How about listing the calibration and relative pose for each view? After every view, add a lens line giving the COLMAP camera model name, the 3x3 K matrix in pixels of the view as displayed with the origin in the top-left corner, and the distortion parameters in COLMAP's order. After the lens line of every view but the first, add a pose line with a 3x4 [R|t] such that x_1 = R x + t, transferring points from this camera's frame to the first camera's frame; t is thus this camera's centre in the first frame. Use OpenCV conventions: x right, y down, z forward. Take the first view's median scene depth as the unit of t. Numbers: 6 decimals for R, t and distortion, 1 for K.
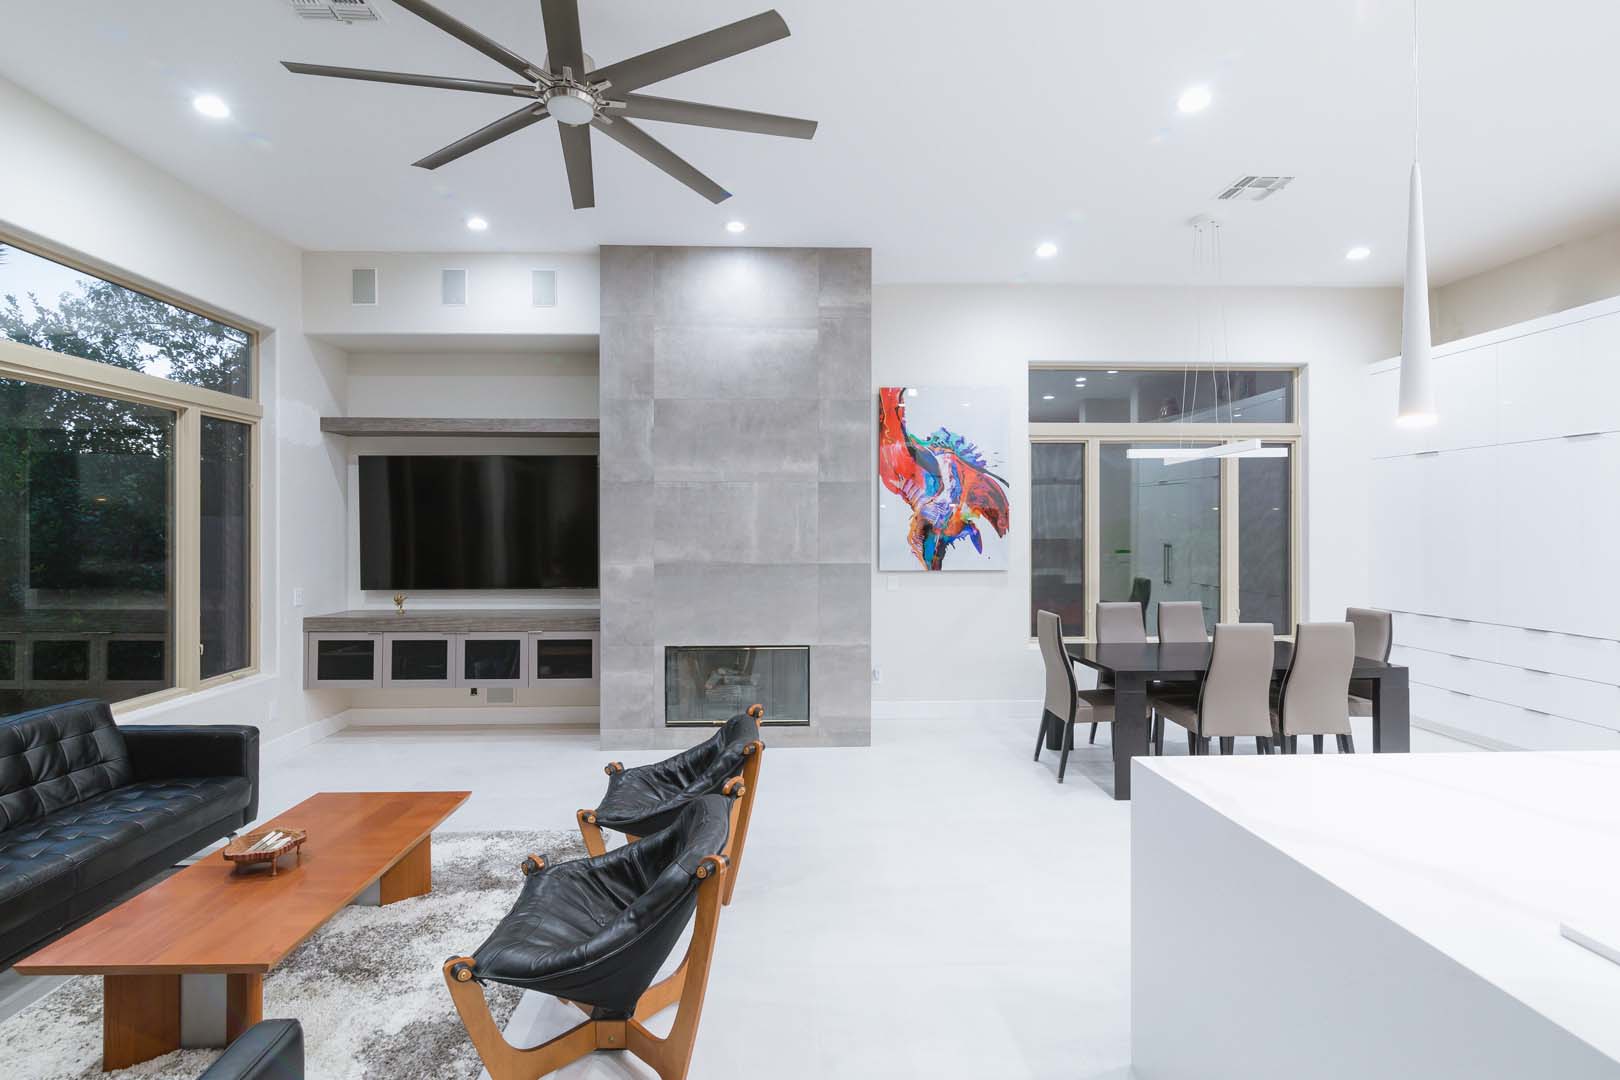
lens RADIAL K [[764.6, 0, 806.3], [0, 764.6, 533.6], [0, 0, 1]] dist [-0.002093, -0.000701]
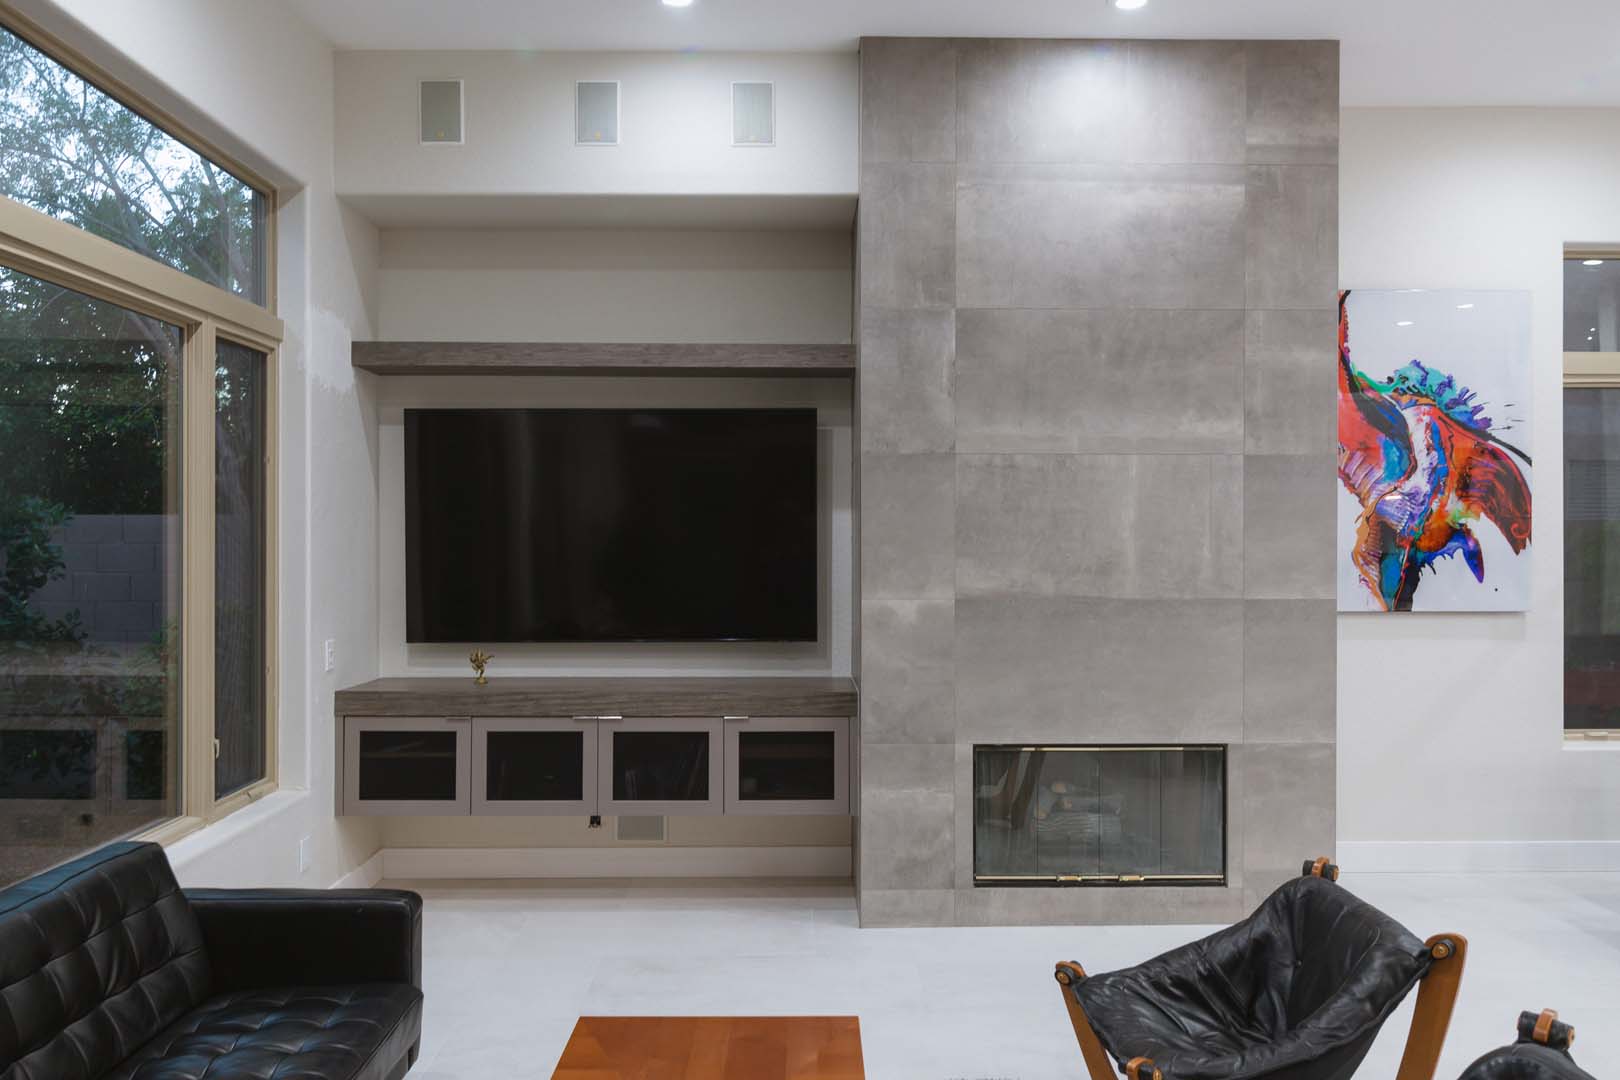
lens RADIAL K [[1269.6, 0, 812.6], [0, 1269.6, 546.7], [0, 0, 1]] dist [-0.001183, -0.003880]
pose [[0.999840, 0.002343, -0.017761, -0.284737], [-0.002323, 0.999997, 0.001163, -0.000141], [0.017764, -0.001122, 0.999842, 0.055884]]
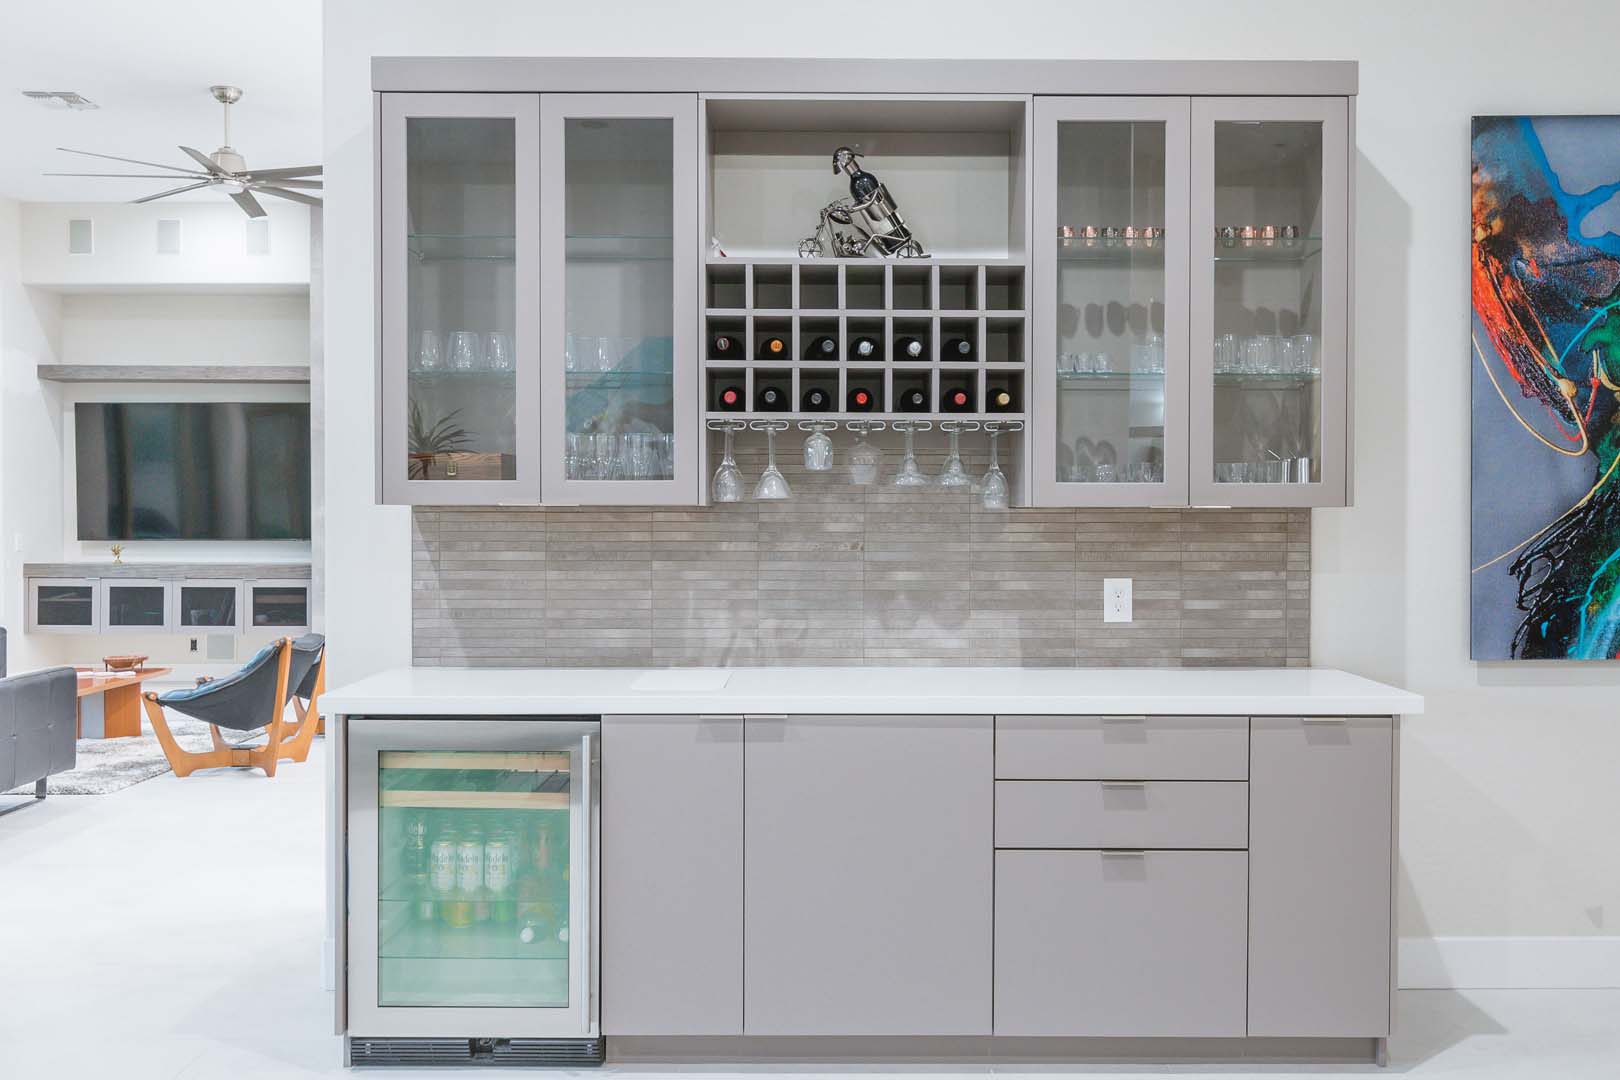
lens RADIAL K [[1402.7, 0, 809.8], [0, 1402.7, 540.7], [0, 0, 1]] dist [-0.005064, 0.010990]
pose [[0.999660, 0.002762, -0.025912, 0.435695], [-0.002403, 0.999901, 0.013863, 0.051284], [0.025948, -0.013796, 0.999568, -0.837138]]
